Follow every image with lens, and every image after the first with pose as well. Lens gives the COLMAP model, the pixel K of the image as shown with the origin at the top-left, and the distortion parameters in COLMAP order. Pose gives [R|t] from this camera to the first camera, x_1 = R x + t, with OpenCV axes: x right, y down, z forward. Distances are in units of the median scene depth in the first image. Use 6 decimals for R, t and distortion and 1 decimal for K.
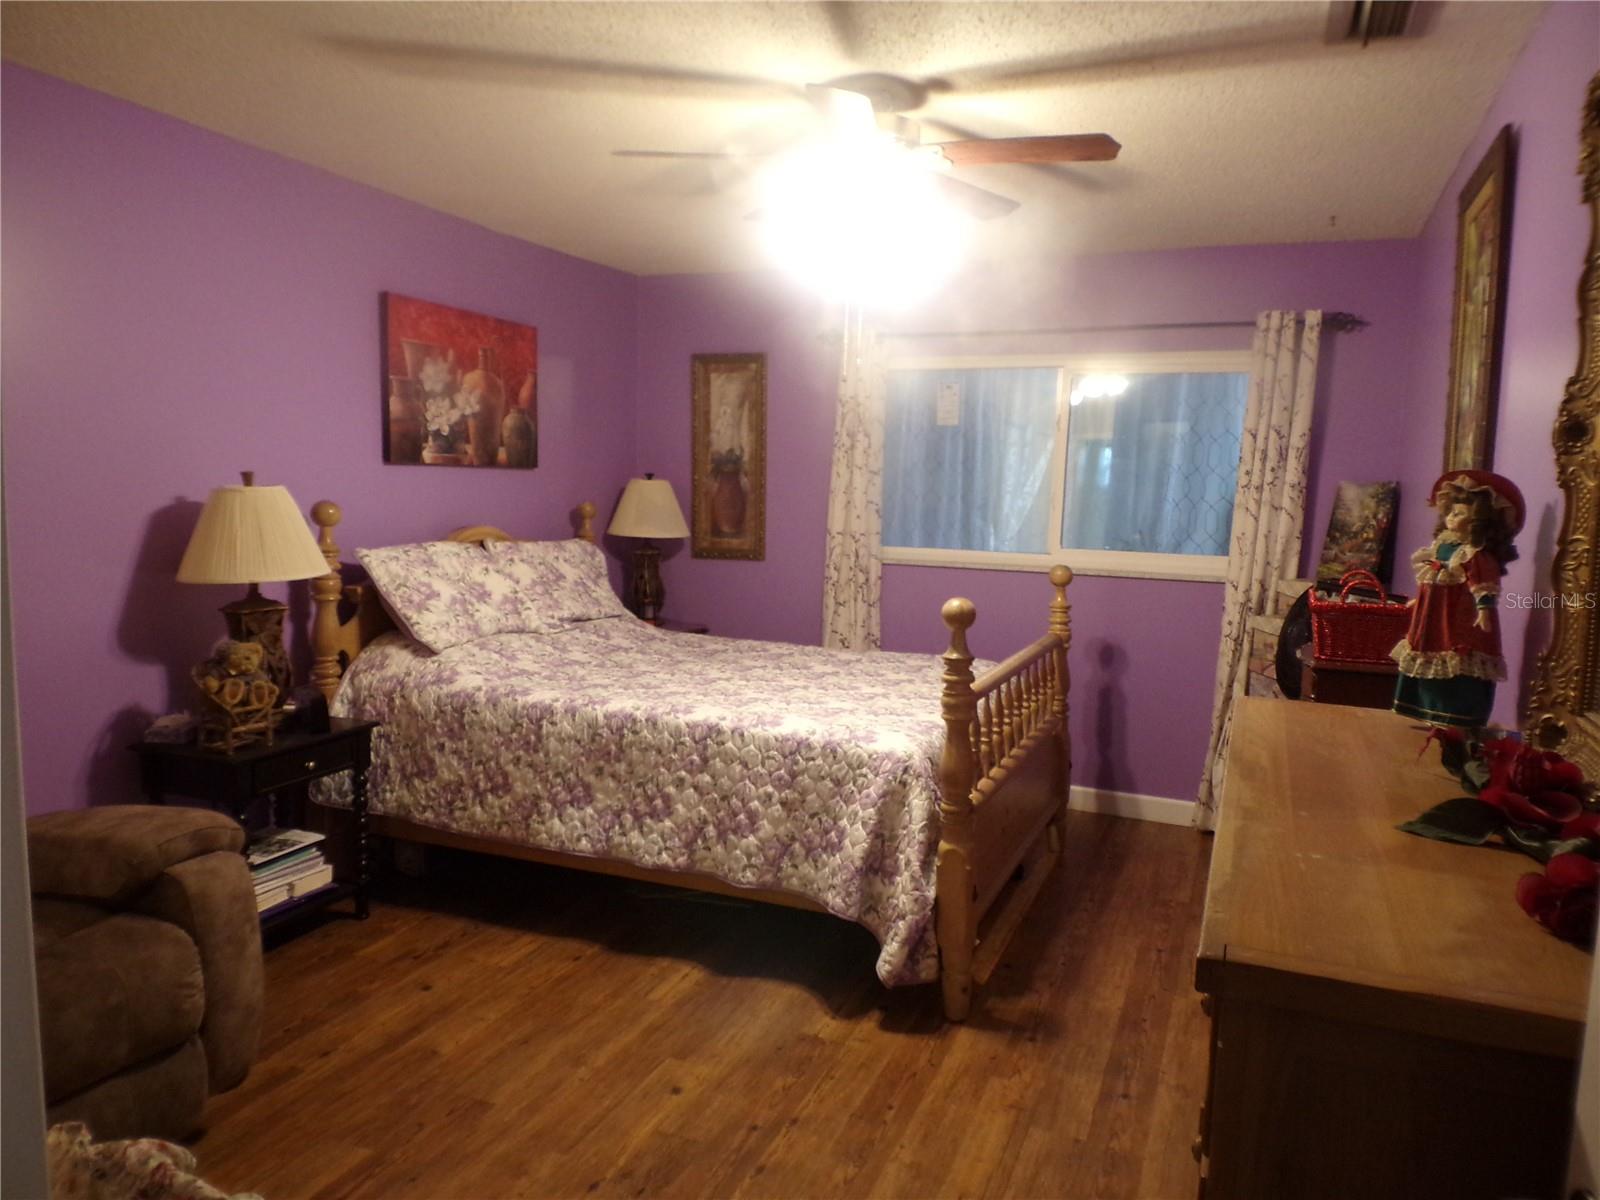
lens RADIAL K [[1118.4, 0, 807.7], [0, 1118.4, 595.1], [0, 0, 1]] dist [0.125598, -0.174097]
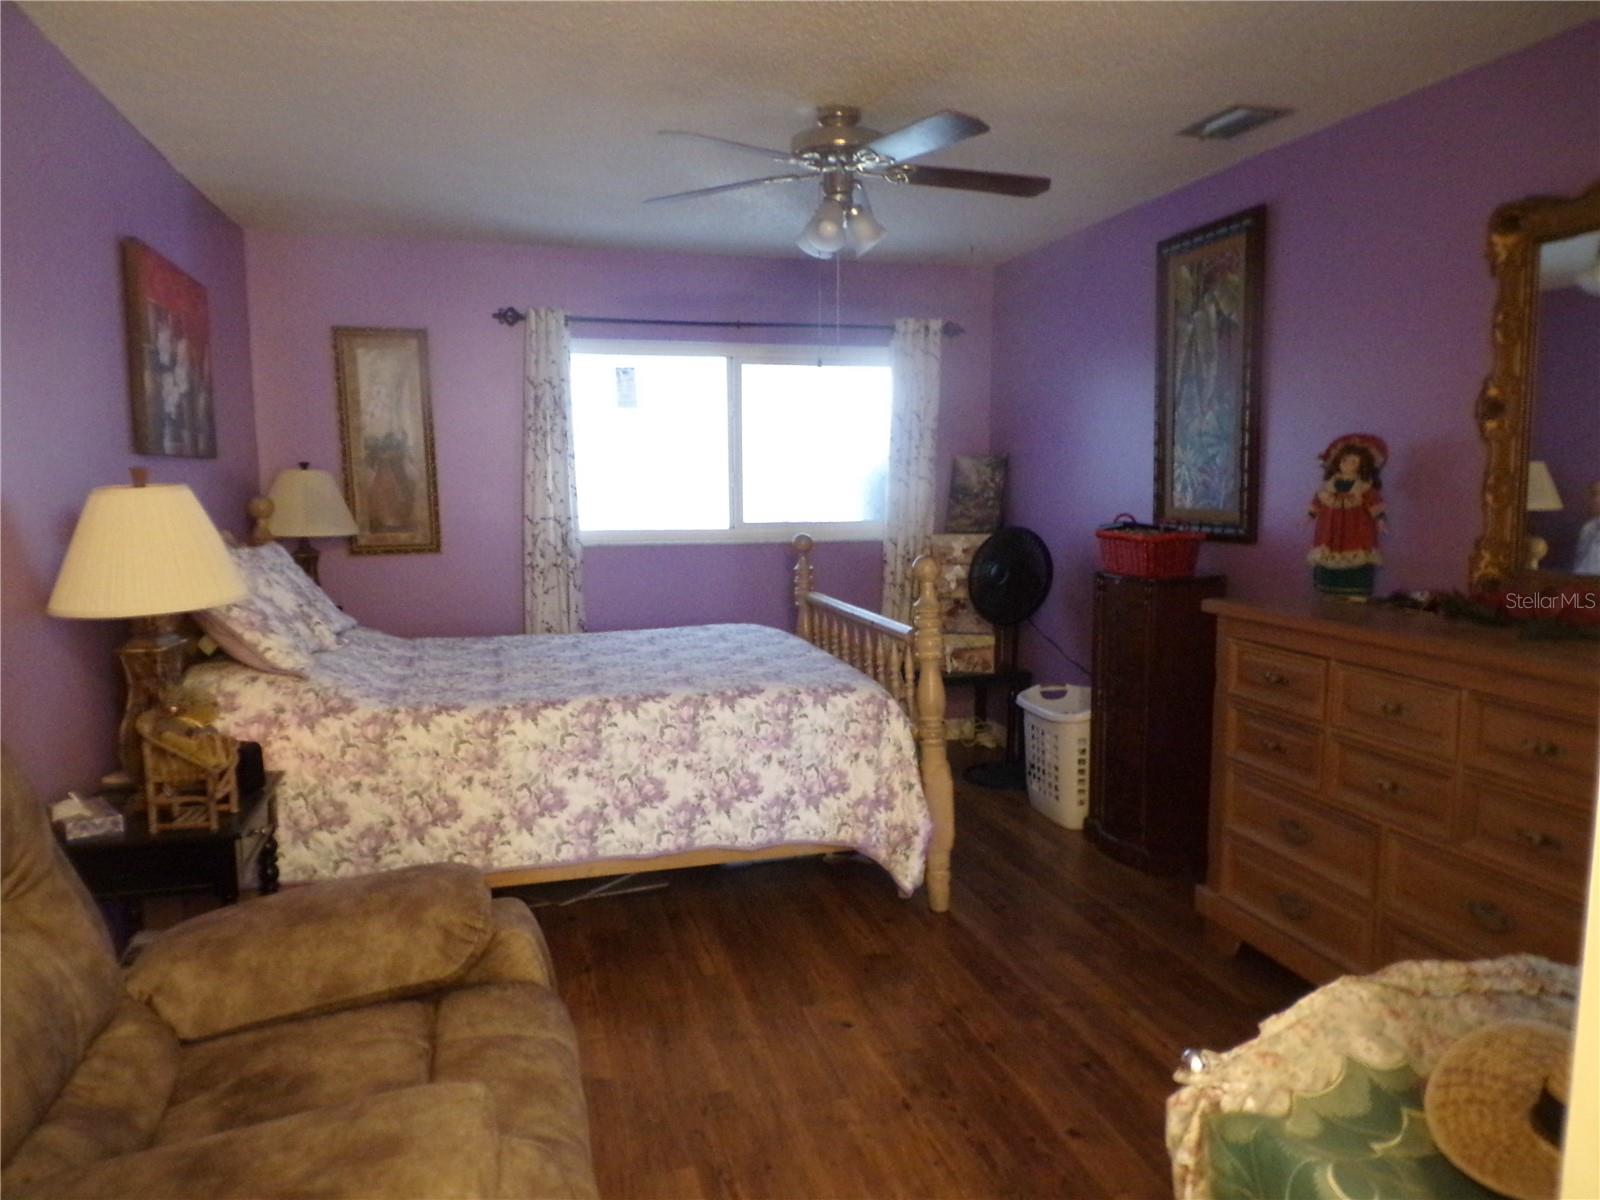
lens RADIAL K [[1118.4, 0, 797.8], [0, 1118.4, 596.7], [0, 0, 1]] dist [0.125598, -0.174097]
pose [[0.796275, -0.098916, 0.596793, -0.555933], [0.091988, 0.994867, 0.042160, -0.012717], [-0.597900, 0.021327, 0.801287, 0.117667]]
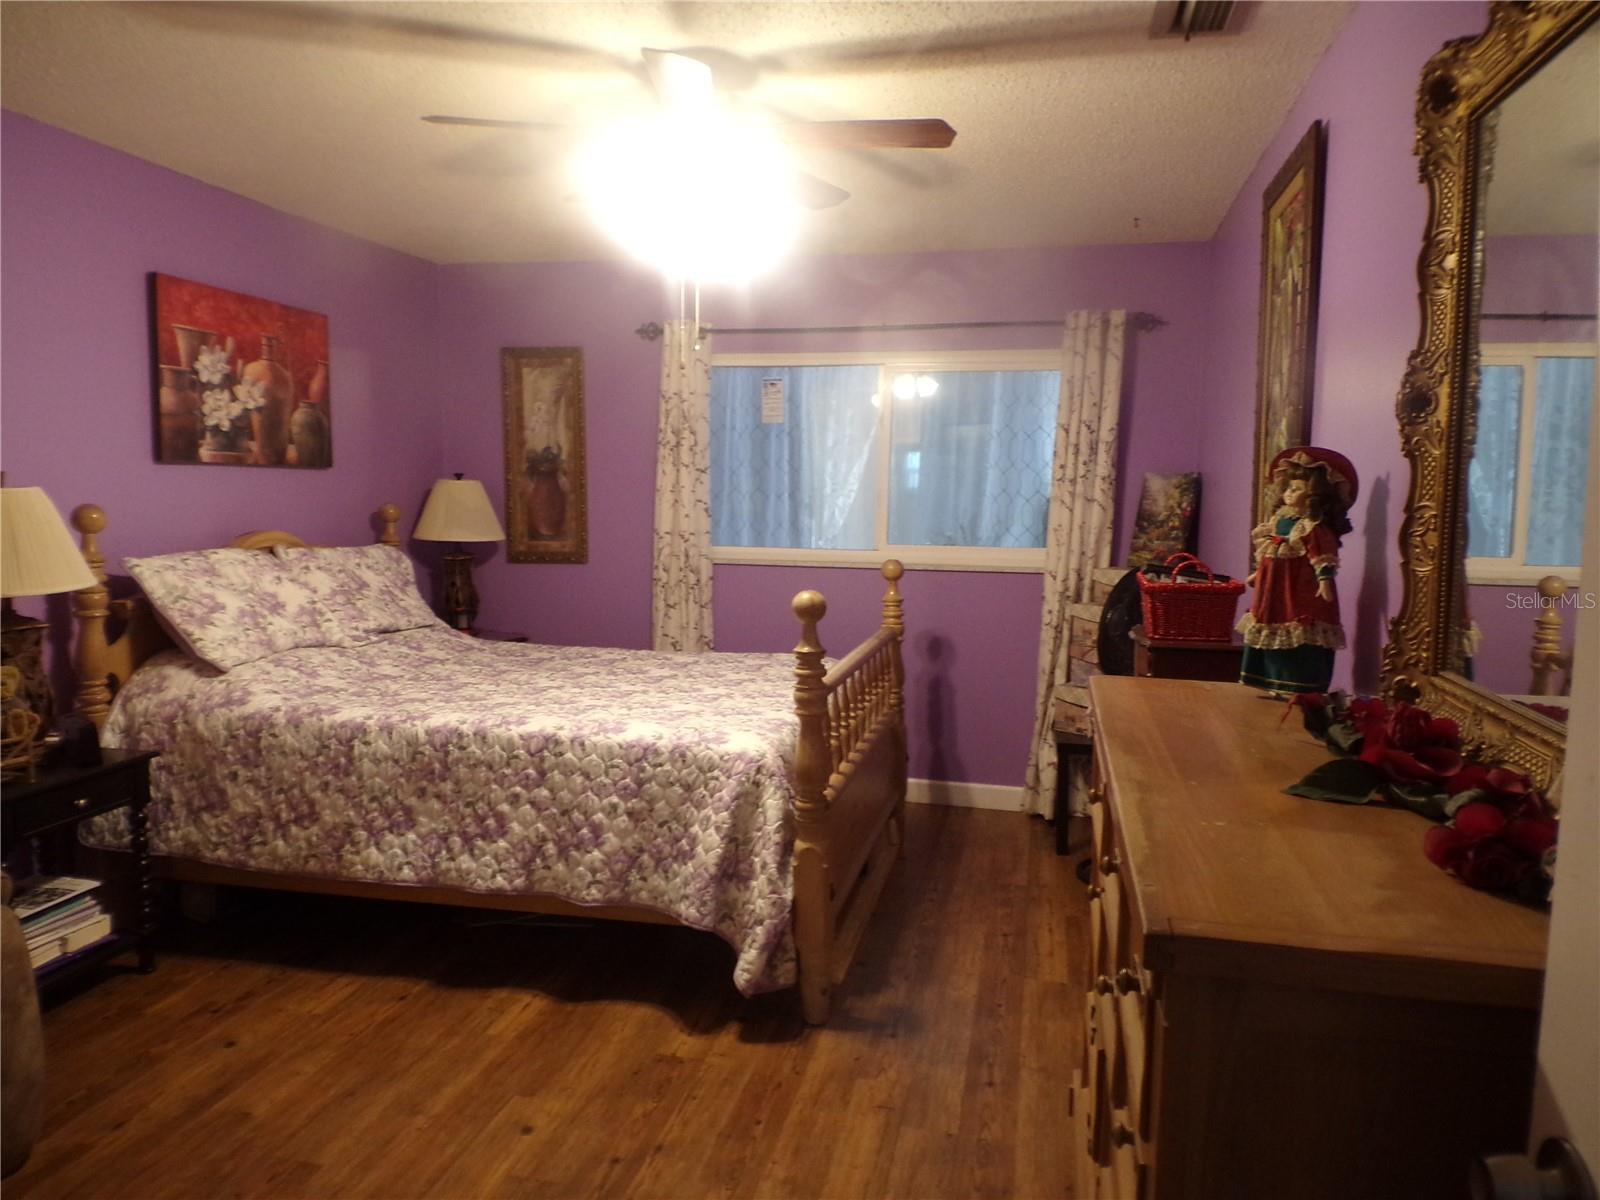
lens RADIAL K [[1118.4, 0, 806.0], [0, 1118.4, 593.3], [0, 0, 1]] dist [0.125598, -0.174097]
pose [[0.985138, -0.029258, 0.169255, -0.026965], [0.030666, 0.999513, -0.005708, 0.008744], [-0.169006, 0.010813, 0.985556, 0.032354]]
